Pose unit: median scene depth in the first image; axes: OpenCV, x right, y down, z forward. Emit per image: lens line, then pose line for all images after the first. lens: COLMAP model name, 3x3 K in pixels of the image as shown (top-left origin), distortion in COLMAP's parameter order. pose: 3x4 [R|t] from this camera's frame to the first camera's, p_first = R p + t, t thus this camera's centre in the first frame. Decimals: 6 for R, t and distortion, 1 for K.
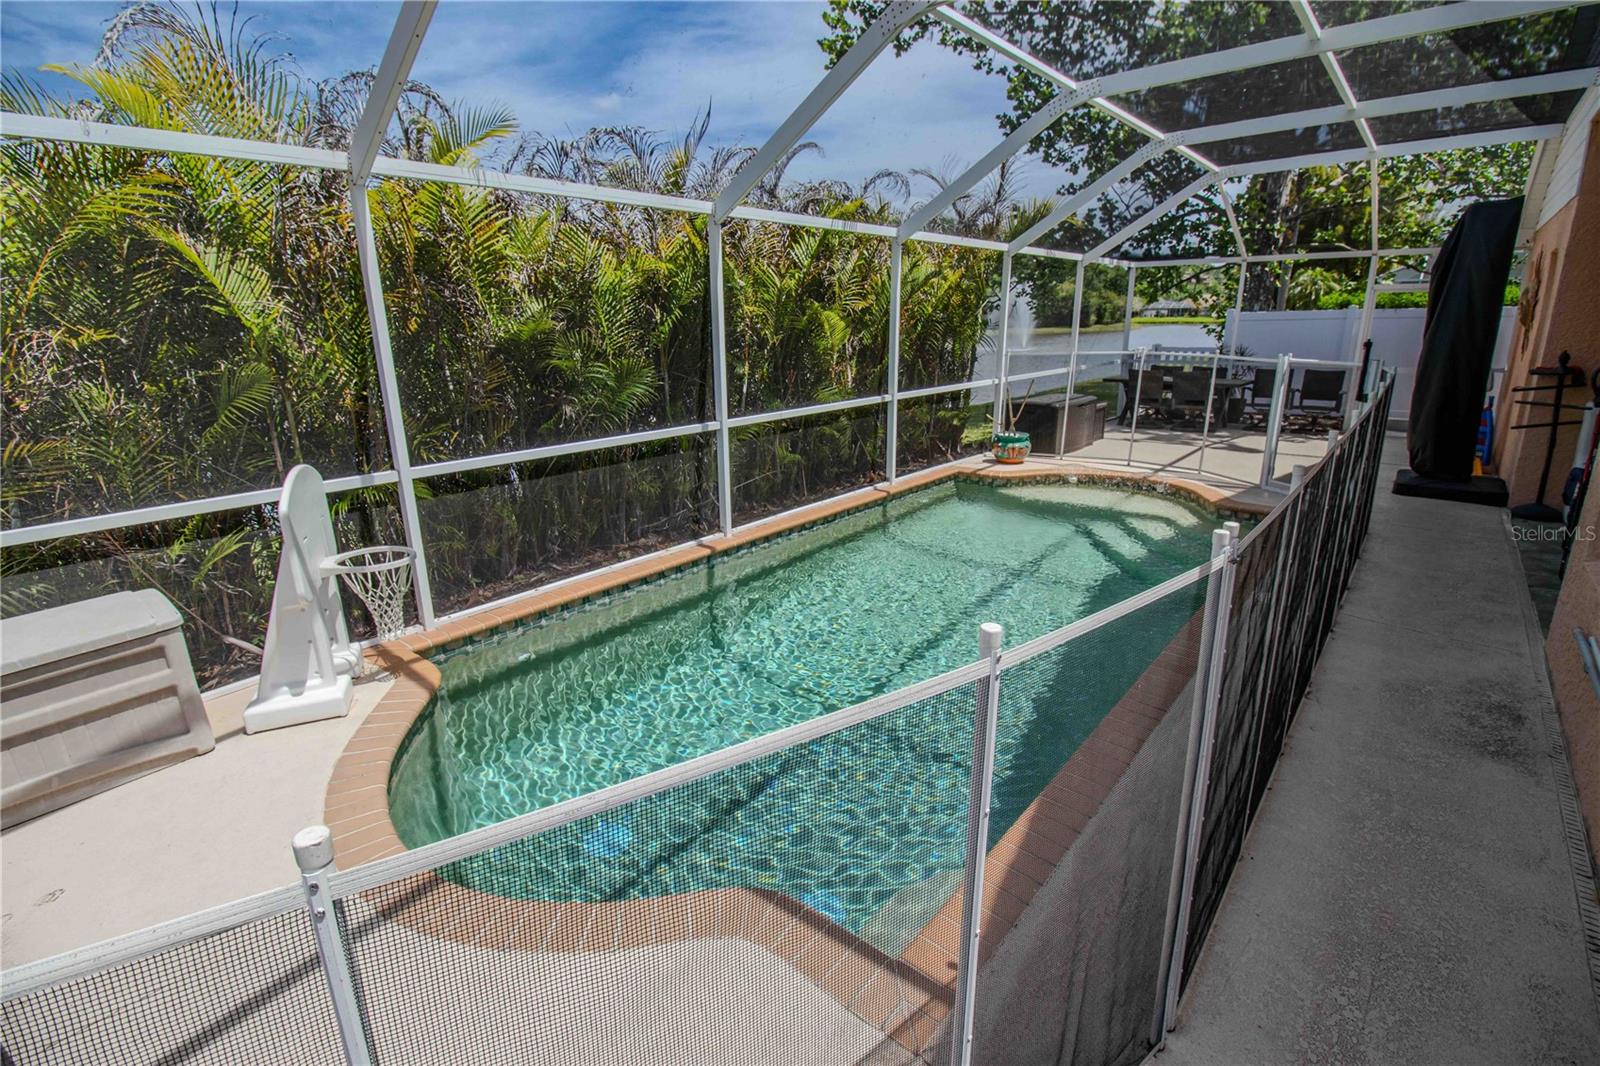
lens RADIAL K [[748.2, 0, 823.7], [0, 748.2, 531.4], [0, 0, 1]] dist [0.002261, -0.015536]
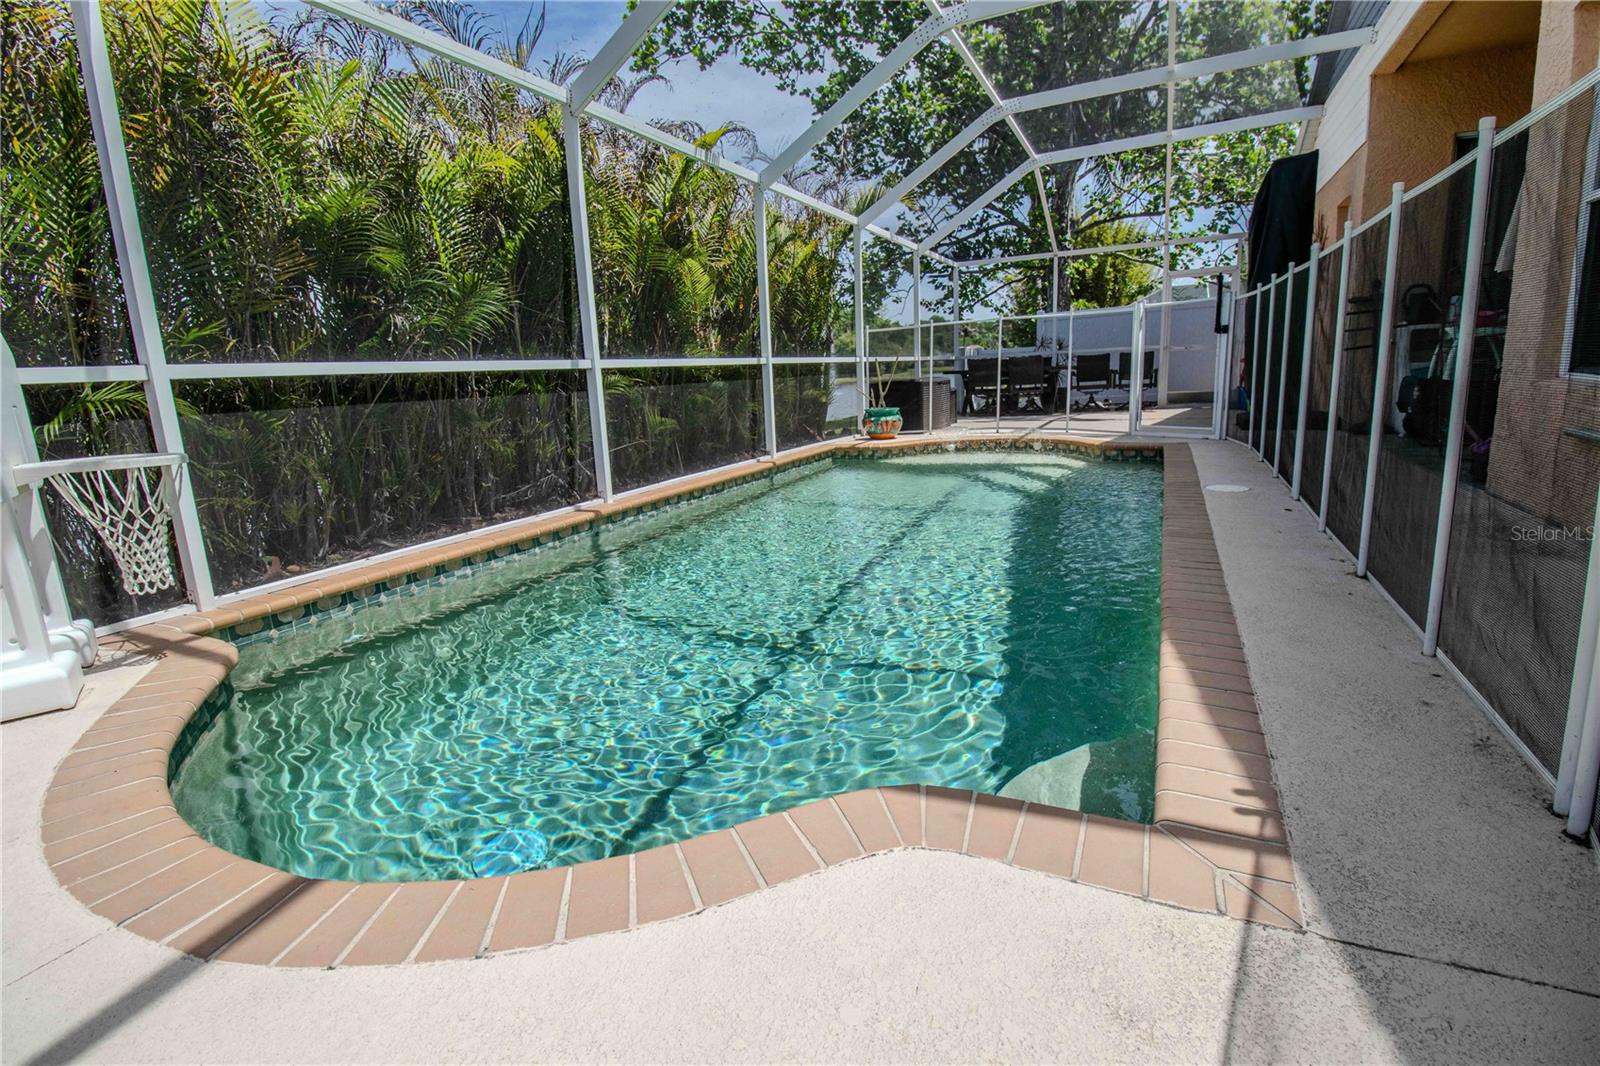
lens RADIAL K [[748.2, 0, 823.7], [0, 748.2, 531.4], [0, 0, 1]] dist [0.002261, -0.015536]
pose [[0.964930, -0.086985, 0.247678, -0.109416], [0.105676, 0.992392, -0.063174, 0.118910], [-0.240299, 0.087132, 0.966780, 0.153827]]
